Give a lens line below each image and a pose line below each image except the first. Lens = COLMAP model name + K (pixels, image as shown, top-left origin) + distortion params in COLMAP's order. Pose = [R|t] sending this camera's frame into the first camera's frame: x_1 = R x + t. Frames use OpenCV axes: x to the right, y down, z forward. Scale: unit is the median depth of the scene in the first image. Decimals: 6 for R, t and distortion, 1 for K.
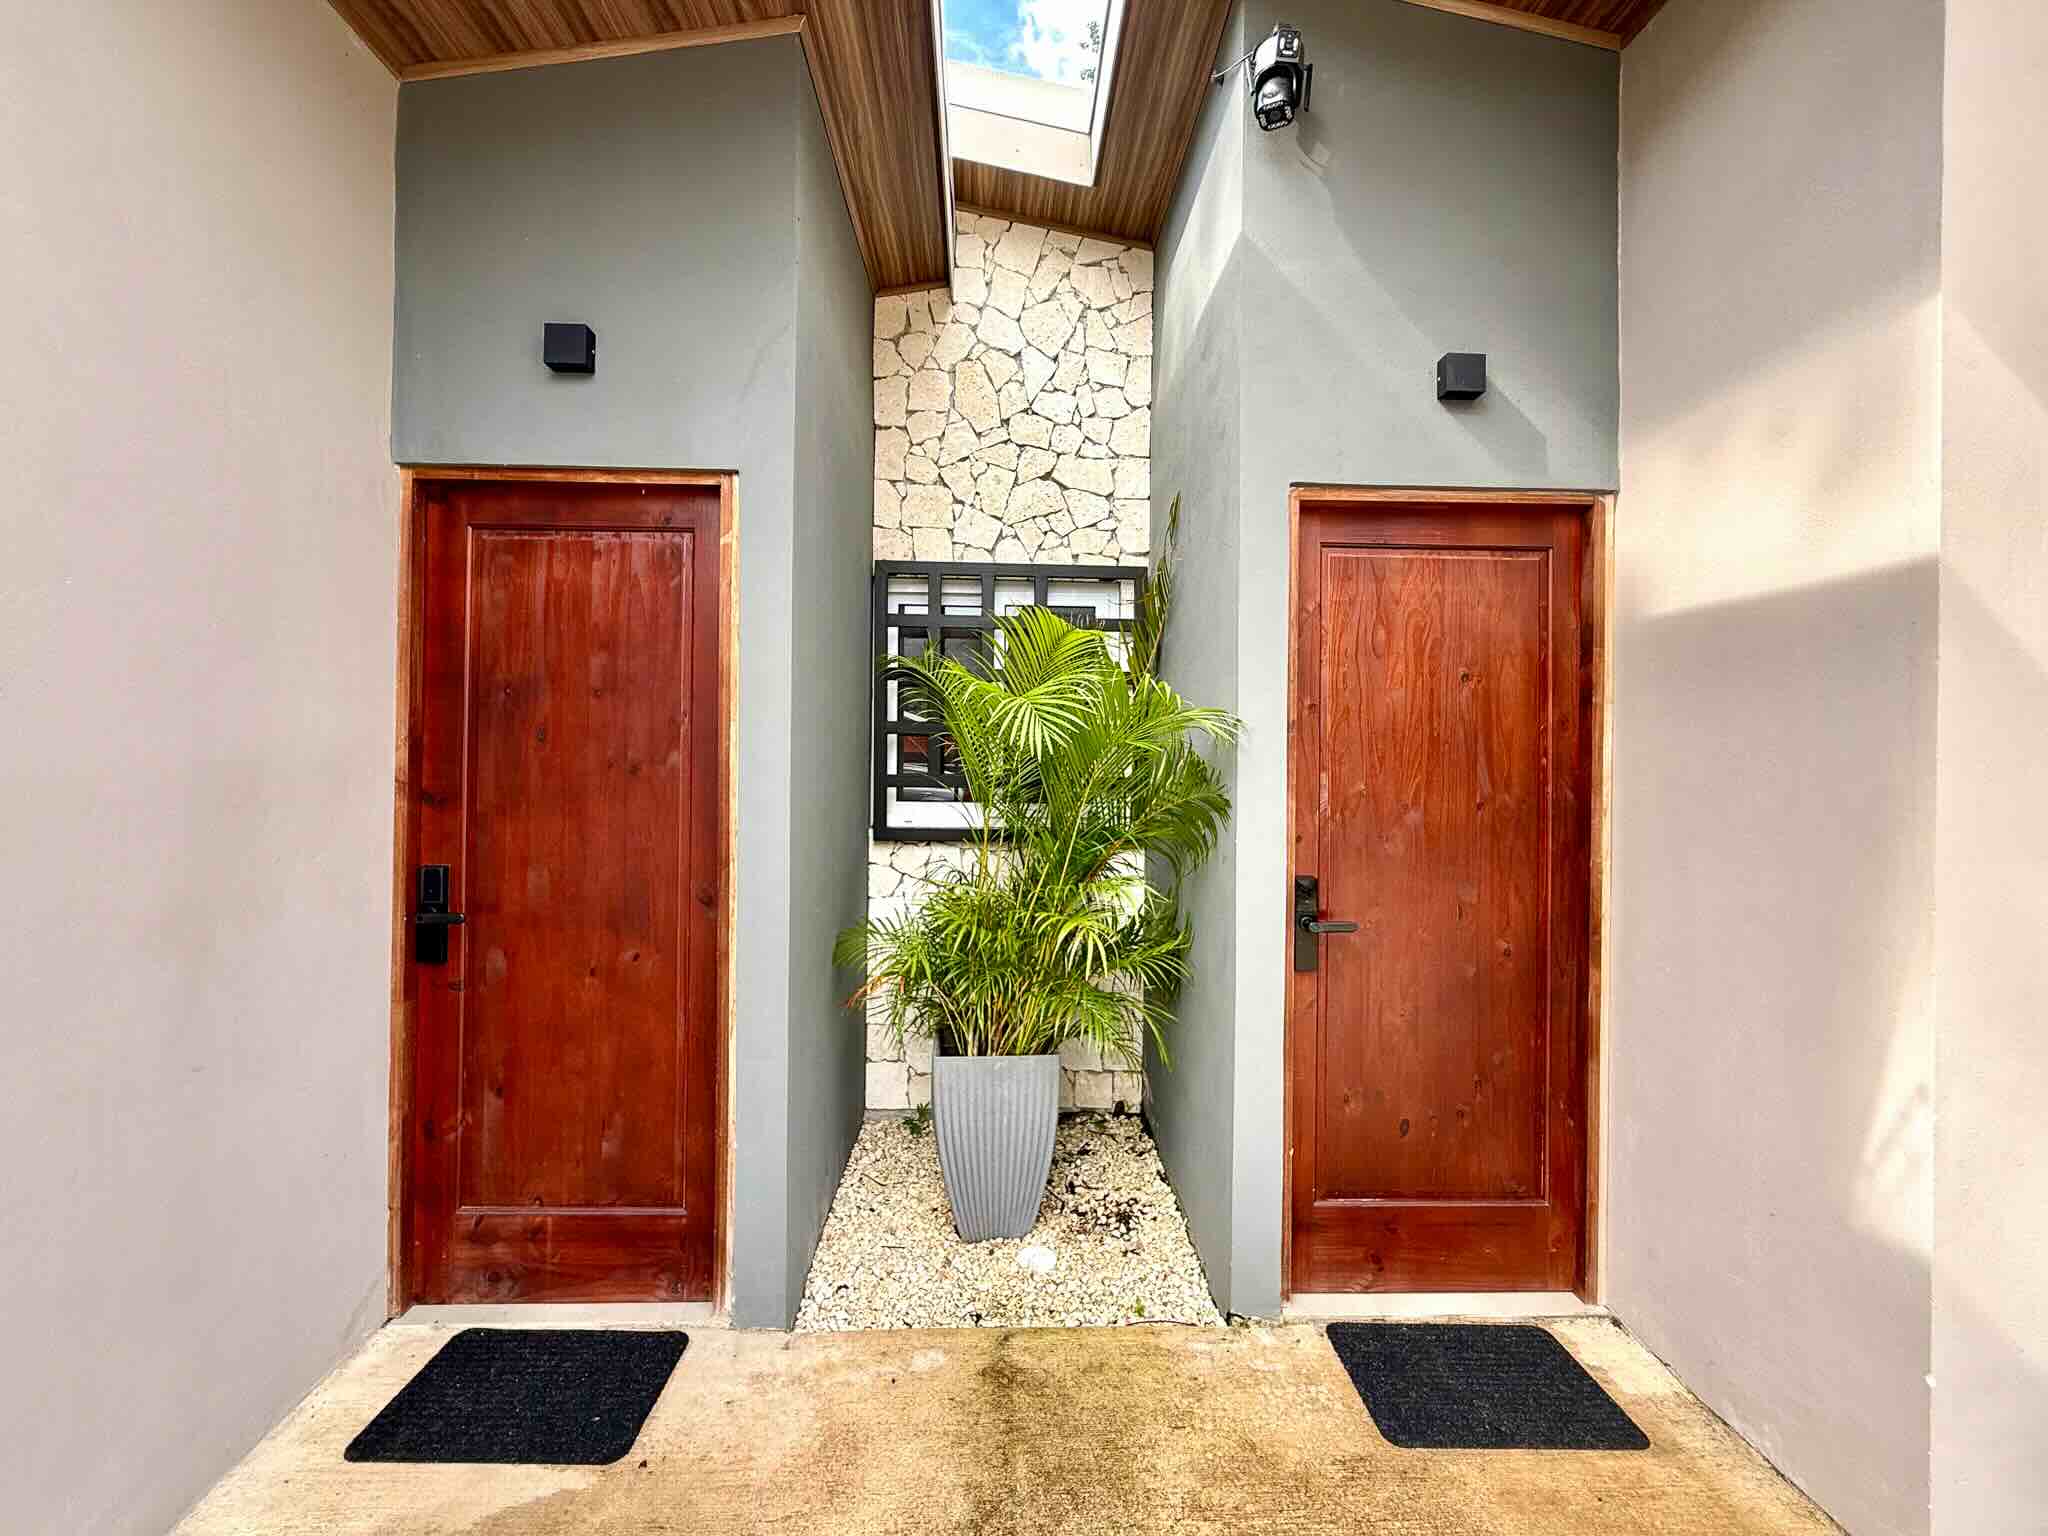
lens RADIAL K [[821.0, 0, 1024.0], [0, 821.0, 768.0], [0, 0, 1]] dist [-0.001044, 0.000020]
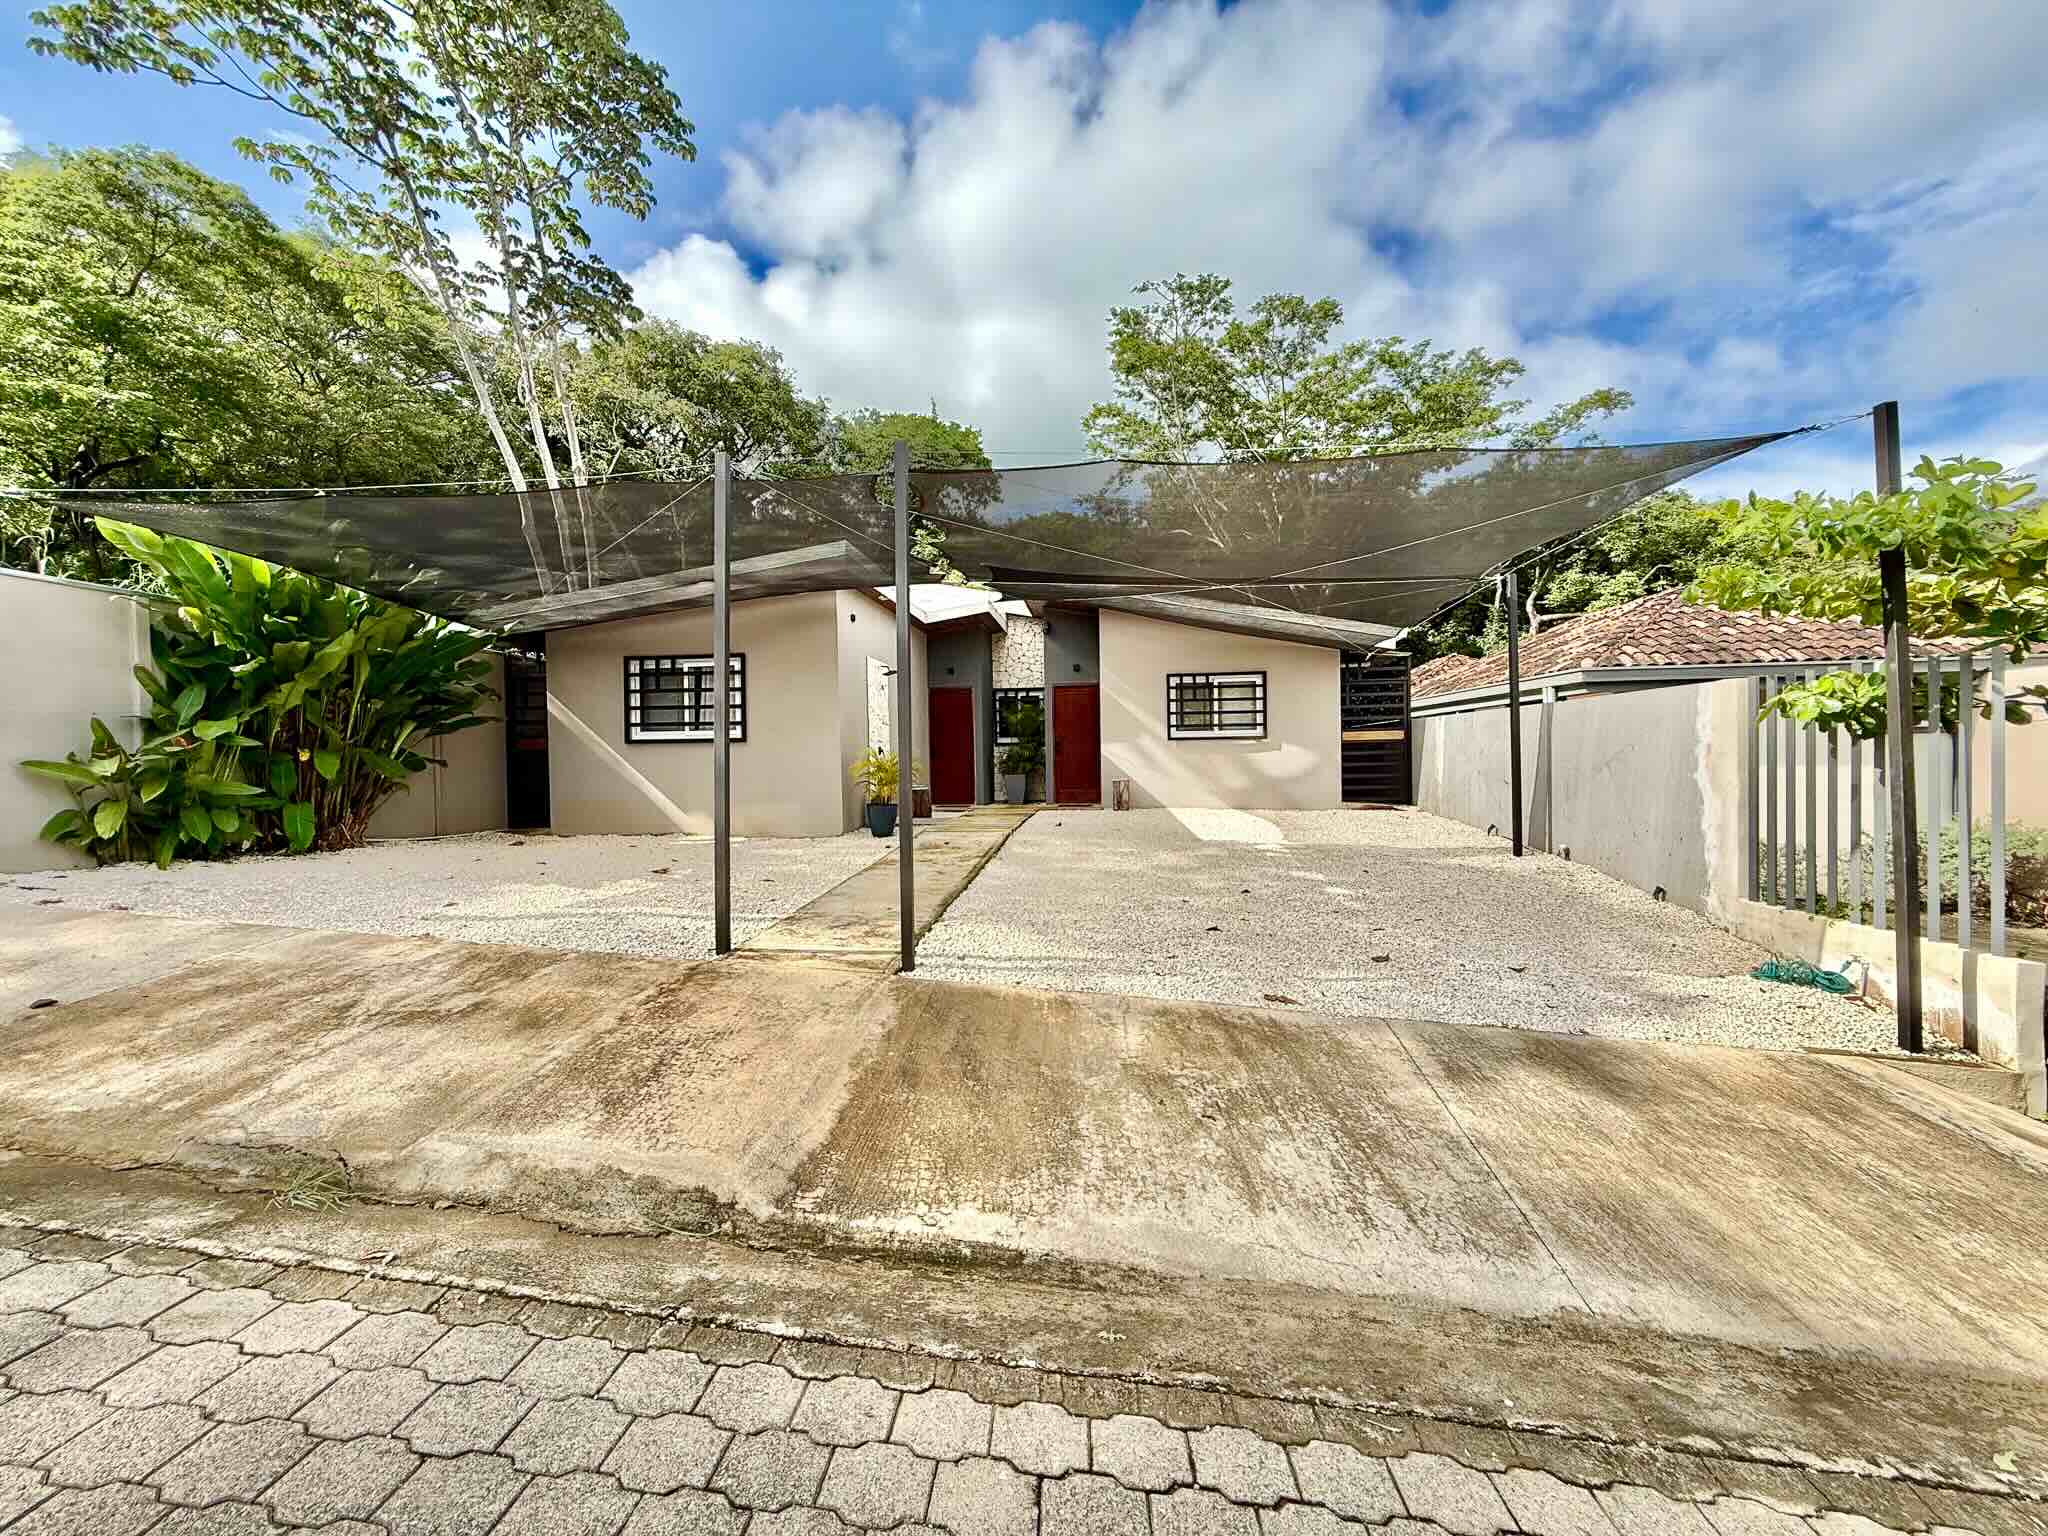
lens RADIAL K [[816.9, 0, 1024.0], [0, 816.9, 768.0], [0, 0, 1]] dist [-0.000201, 0.000253]
pose [[0.987286, -0.026568, -0.156718, 0.767611], [0.026397, 0.999646, -0.003176, 0.248232], [0.156747, -0.001001, 0.987638, -3.875946]]
